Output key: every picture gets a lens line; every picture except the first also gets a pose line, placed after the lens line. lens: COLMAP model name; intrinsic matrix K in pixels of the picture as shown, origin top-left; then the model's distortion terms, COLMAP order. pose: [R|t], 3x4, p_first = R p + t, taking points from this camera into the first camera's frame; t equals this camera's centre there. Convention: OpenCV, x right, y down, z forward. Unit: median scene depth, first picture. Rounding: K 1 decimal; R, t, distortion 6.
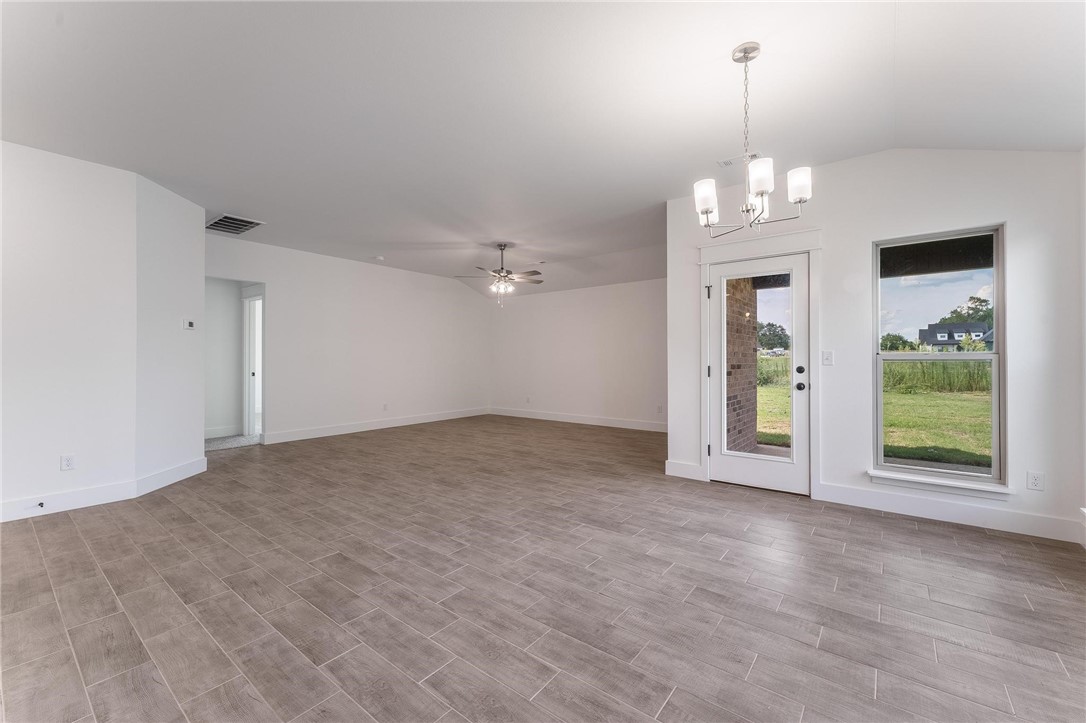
lens RADIAL K [[441.6, 0, 544.9], [0, 441.6, 358.2], [0, 0, 1]] dist [0.001278, -0.000286]
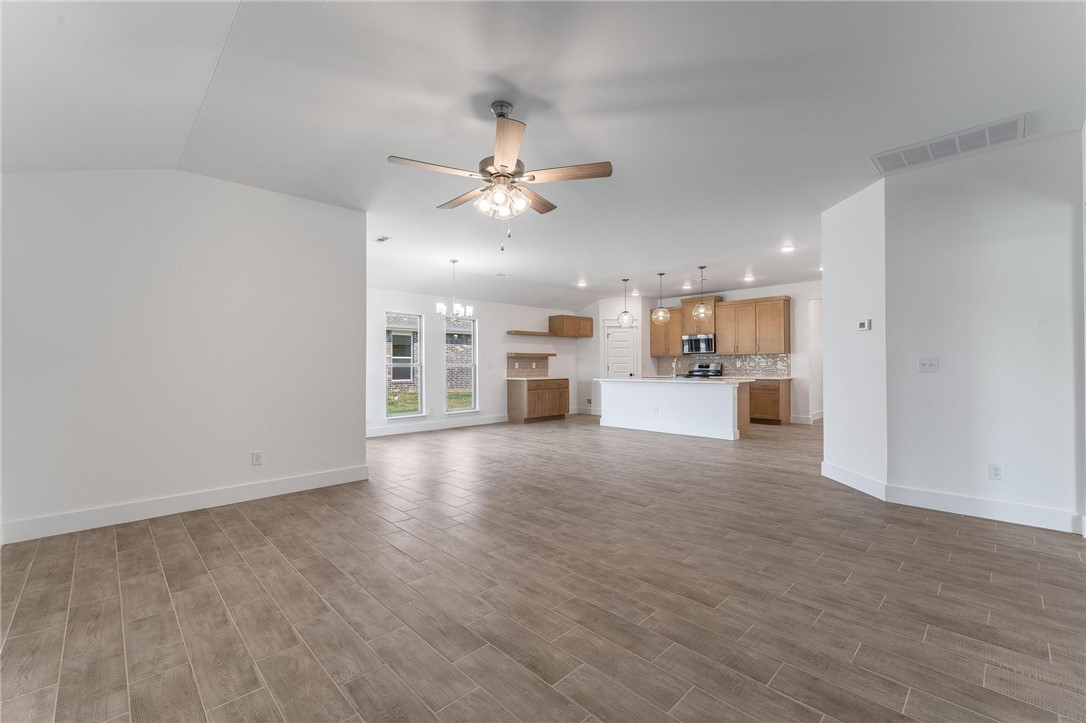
lens RADIAL K [[456.3, 0, 543.0], [0, 456.3, 361.5], [0, 0, 1]] dist [-0.000590, -0.000020]
pose [[-0.990761, 0.007706, 0.135404, -0.353148], [0.006363, 0.999926, -0.010349, 0.005588], [-0.135474, -0.009391, -0.990736, 2.584532]]
